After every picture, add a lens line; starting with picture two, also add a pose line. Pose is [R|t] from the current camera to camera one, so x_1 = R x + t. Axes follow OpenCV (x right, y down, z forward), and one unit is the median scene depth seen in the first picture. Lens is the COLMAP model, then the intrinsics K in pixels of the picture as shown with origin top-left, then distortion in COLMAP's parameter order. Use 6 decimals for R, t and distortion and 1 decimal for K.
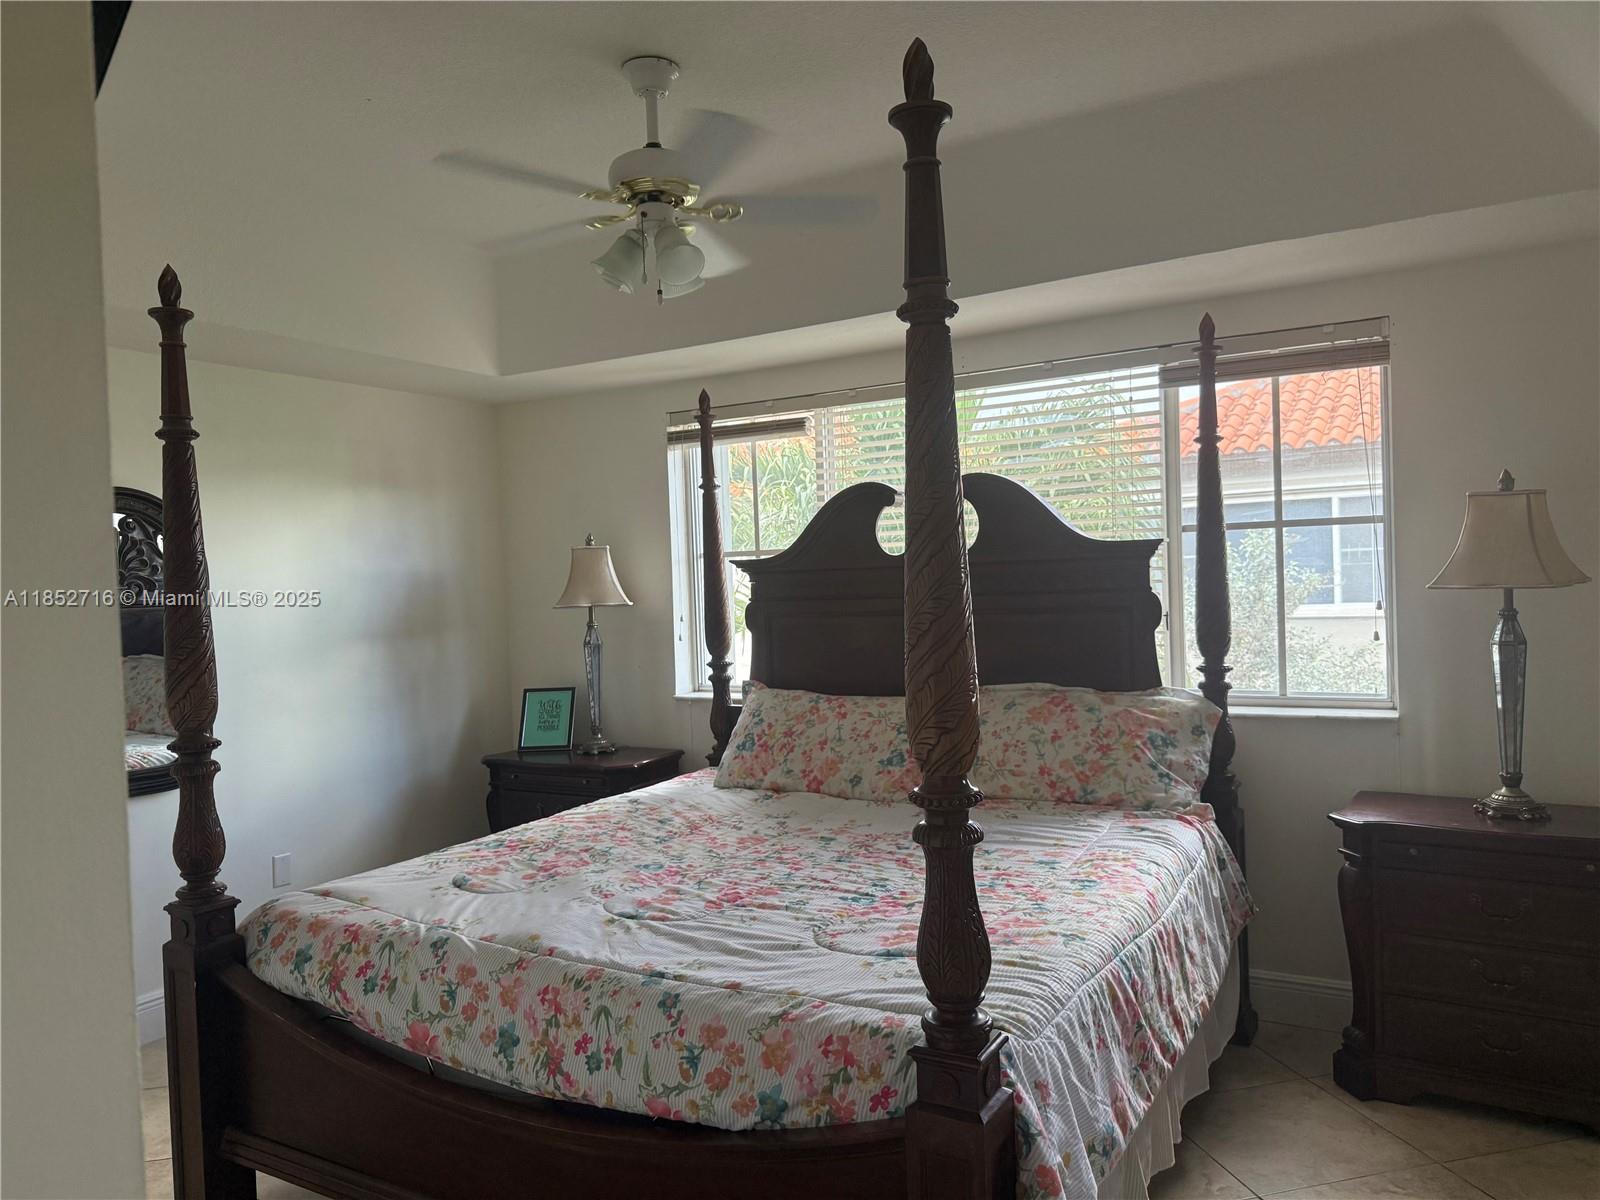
lens RADIAL K [[1125.5, 0, 796.9], [0, 1125.5, 607.5], [0, 0, 1]] dist [0.189665, -0.382163]
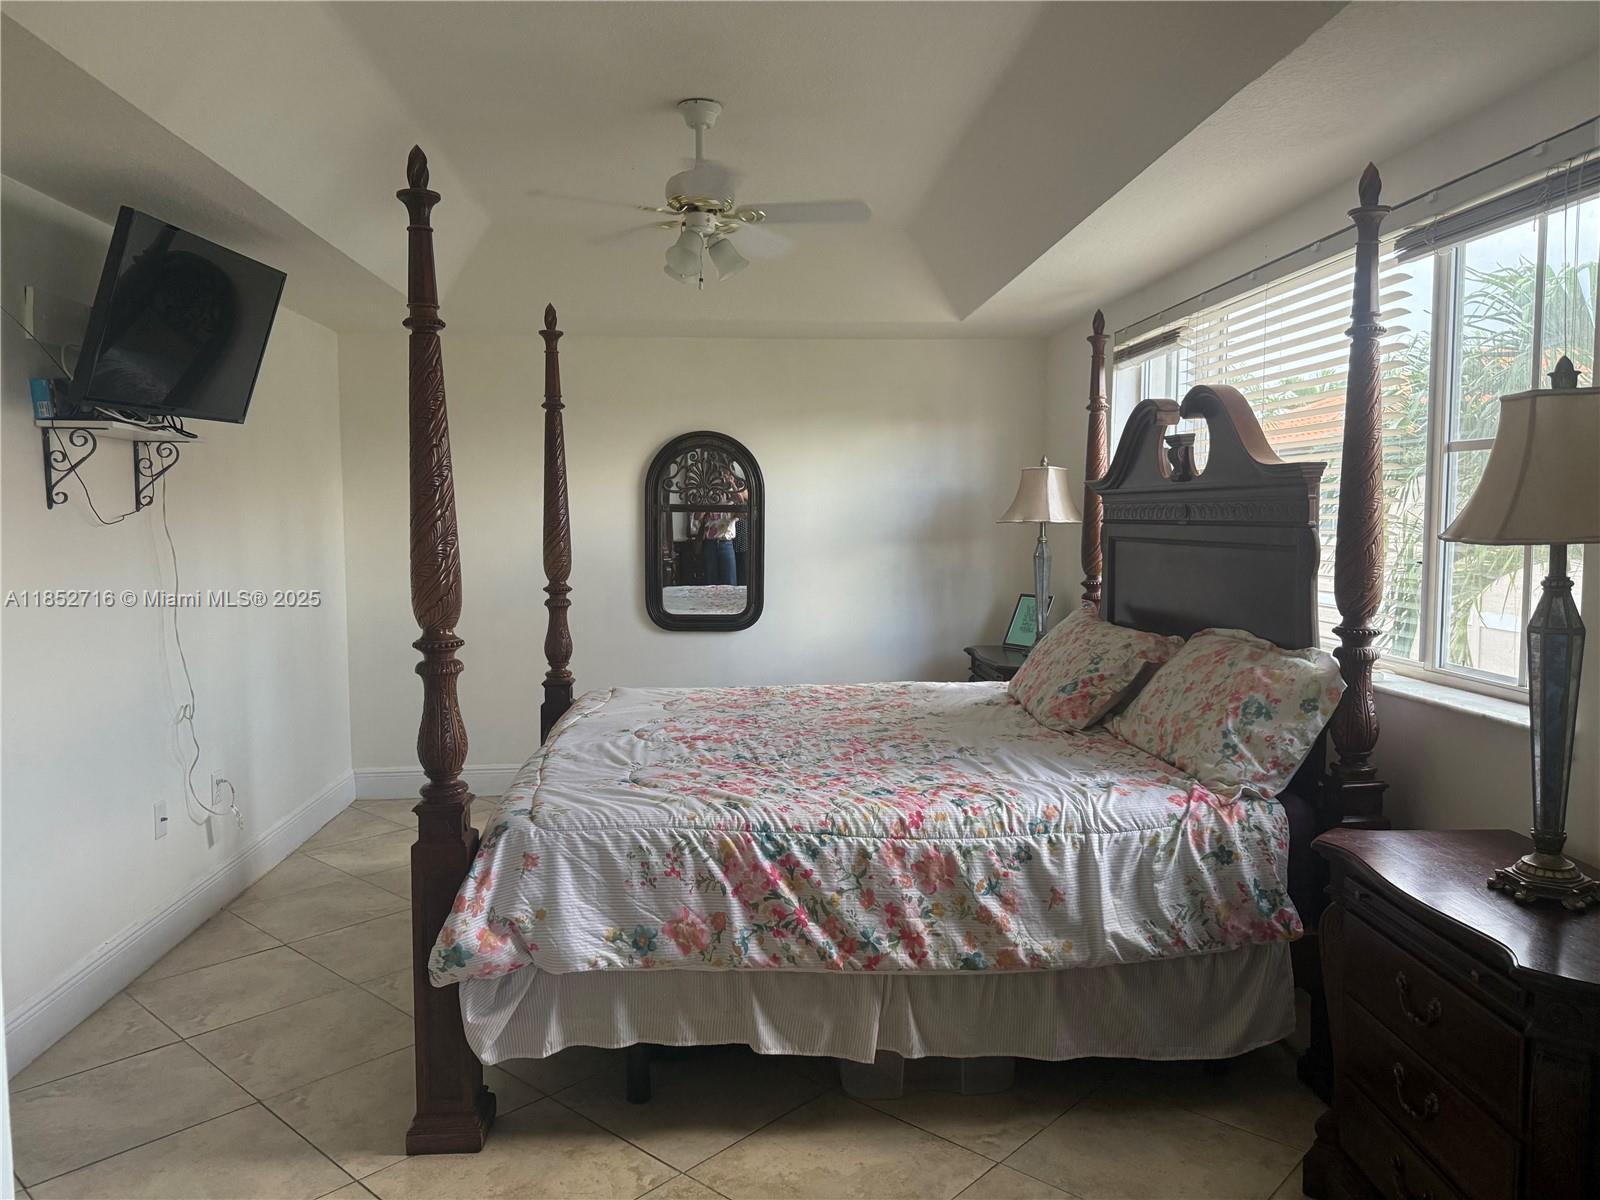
lens RADIAL K [[1125.5, 0, 796.9], [0, 1125.5, 607.5], [0, 0, 1]] dist [0.189665, -0.382163]
pose [[0.546566, 0.102971, -0.831061, 0.800477], [-0.037523, 0.994426, 0.098535, -0.024427], [0.836575, -0.022671, 0.547383, 0.267211]]
